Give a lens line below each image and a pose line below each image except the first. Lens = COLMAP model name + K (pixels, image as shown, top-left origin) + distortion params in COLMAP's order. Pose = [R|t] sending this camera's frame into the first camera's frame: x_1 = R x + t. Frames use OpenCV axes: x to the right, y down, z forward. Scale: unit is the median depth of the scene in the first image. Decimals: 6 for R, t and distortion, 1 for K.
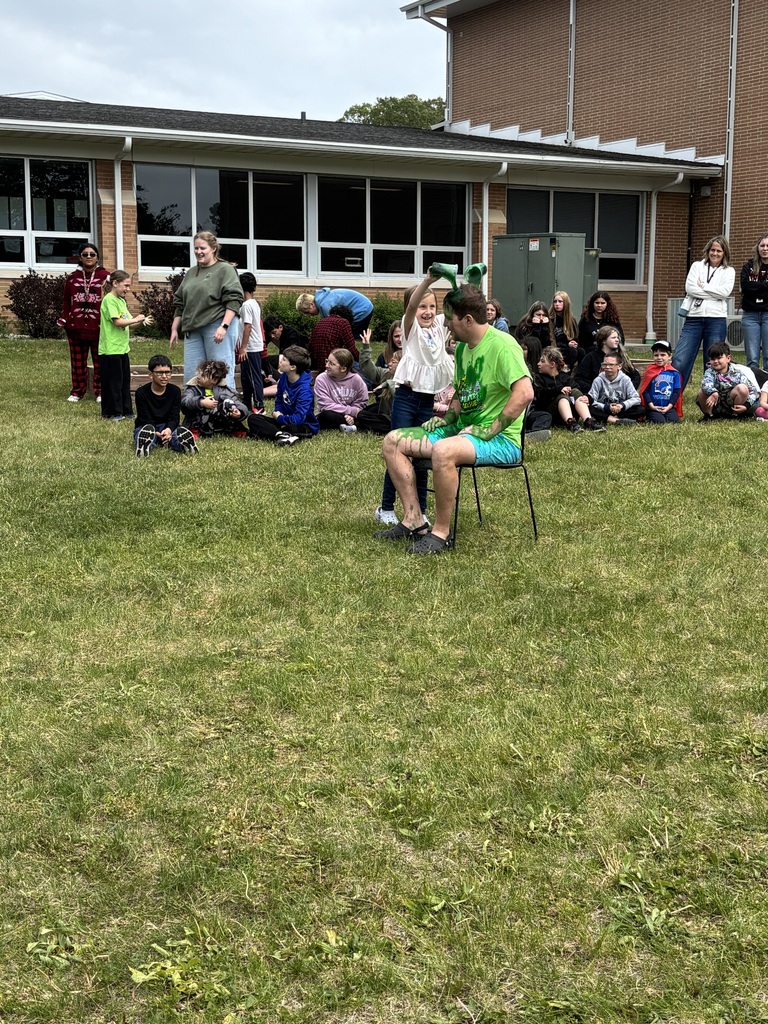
lens RADIAL K [[1469.8, 0, 396.7], [0, 1469.8, 517.4], [0, 0, 1]] dist [0.256991, -0.956949]
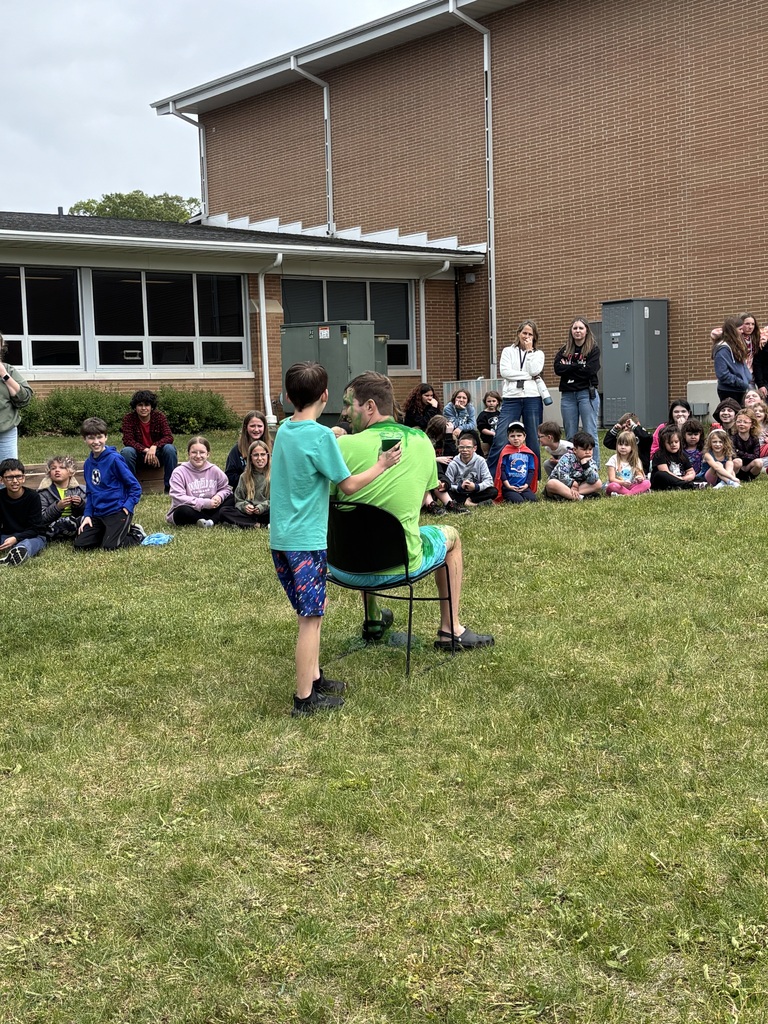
lens RADIAL K [[1463.6, 0, 362.4], [0, 1463.6, 519.2], [0, 0, 1]] dist [0.237896, -0.957084]
pose [[0.985954, -0.050551, 0.159182, -0.086756], [0.059618, 0.996829, -0.052709, -0.006275], [-0.156012, 0.061459, 0.985841, 0.036001]]
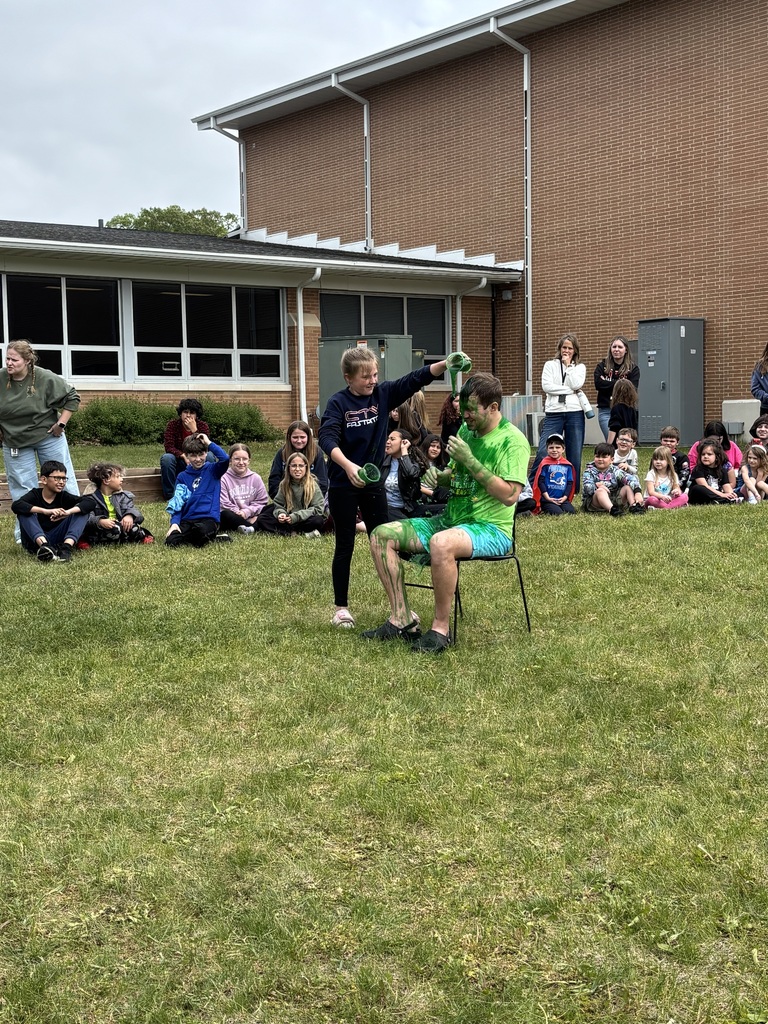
lens RADIAL K [[1464.2, 0, 384.0], [0, 1464.2, 512.0], [0, 0, 1]] dist [0.236574, -0.963782]
pose [[0.987463, -0.032800, 0.154403, -0.094789], [0.043987, 0.996605, -0.069603, -0.000550], [-0.151596, 0.075522, 0.985553, 0.029168]]
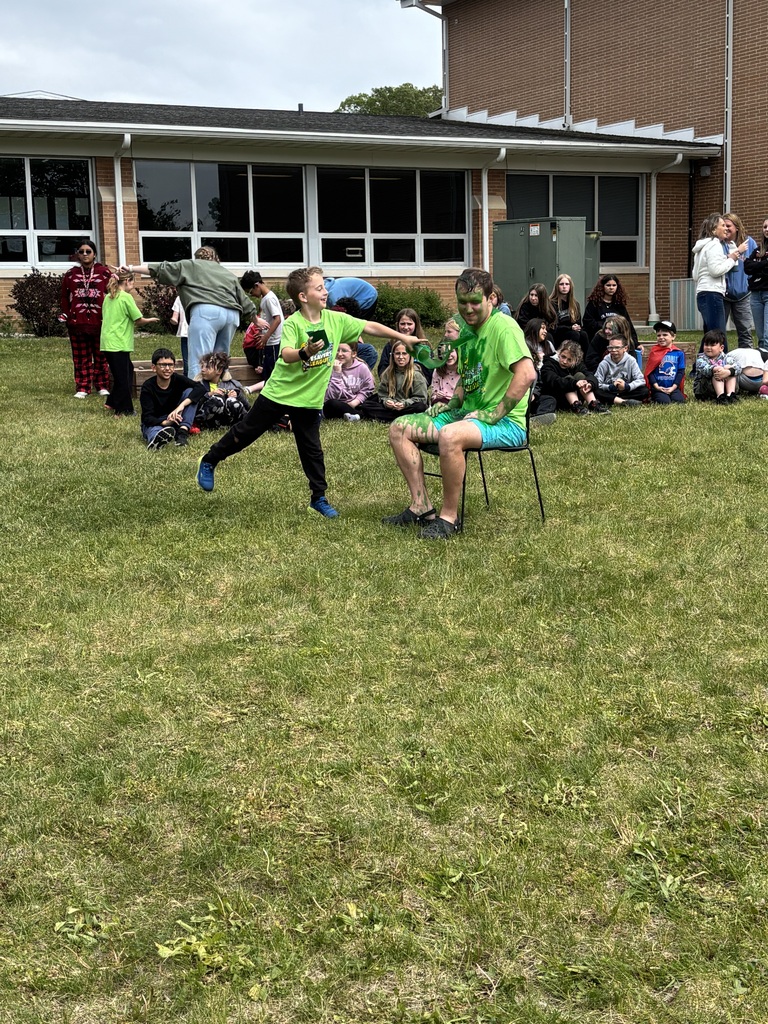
lens RADIAL K [[1470.2, 0, 386.7], [0, 1470.2, 510.9], [0, 0, 1]] dist [0.260376, -0.977332]
pose [[0.999598, -0.025786, -0.011769, -0.000301], [0.025814, 0.999664, 0.002242, 0.001824], [0.011707, -0.002545, 0.999928, -0.005214]]
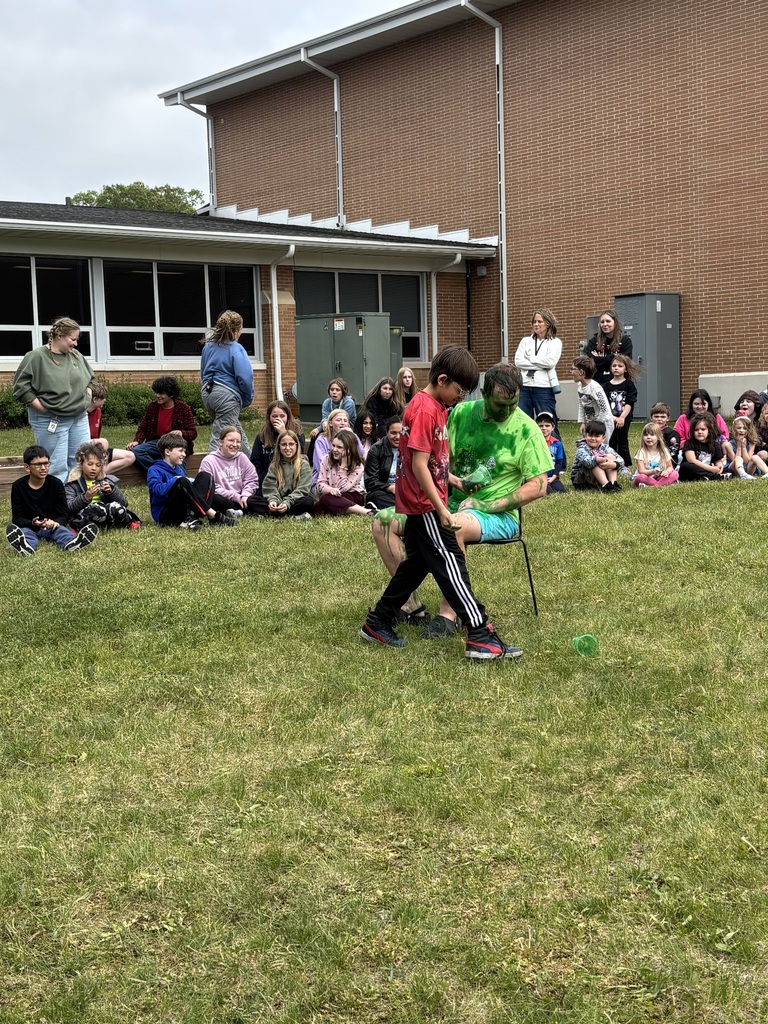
lens RADIAL K [[1466.0, 0, 398.8], [0, 1466.0, 506.5], [0, 0, 1]] dist [0.228910, -0.908272]
pose [[0.981508, -0.048320, 0.185224, -0.107636], [0.059589, 0.996664, -0.055765, -0.005086], [-0.181912, 0.065771, 0.981113, 0.041289]]
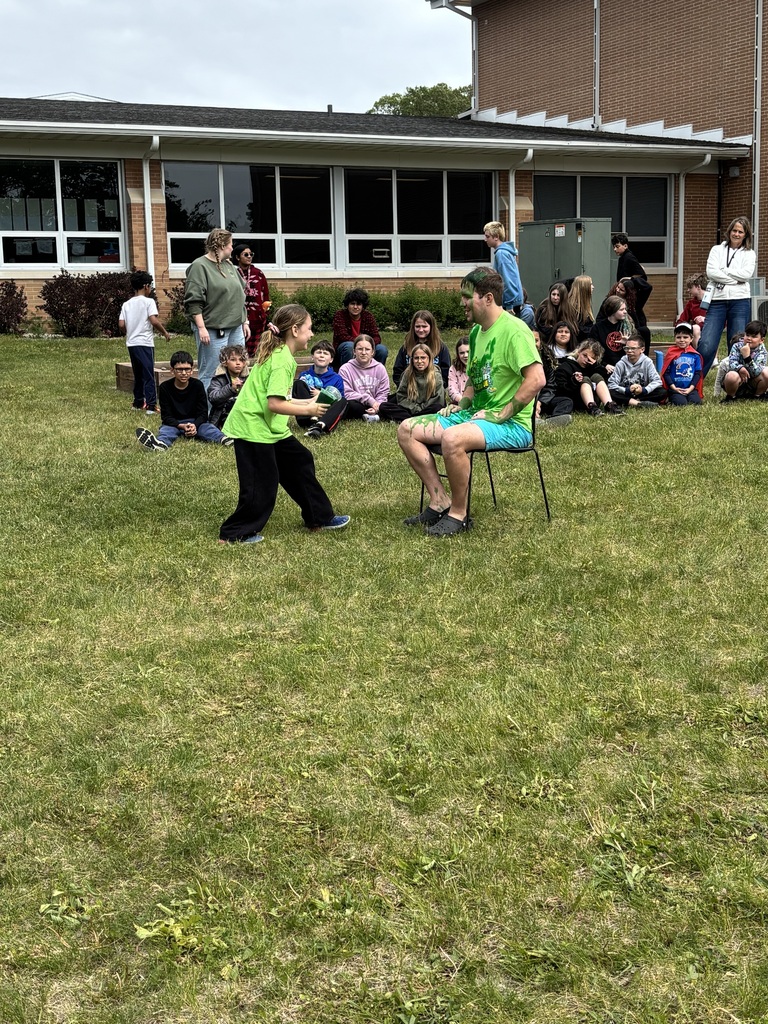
lens RADIAL K [[1472.2, 0, 384.0], [0, 1472.2, 512.0], [0, 0, 1]] dist [0.267002, -1.003808]
pose [[0.999127, -0.021350, -0.035897, 0.011083], [0.021440, 0.999768, 0.002121, 0.002324], [0.035843, -0.002889, 0.999353, -0.014705]]
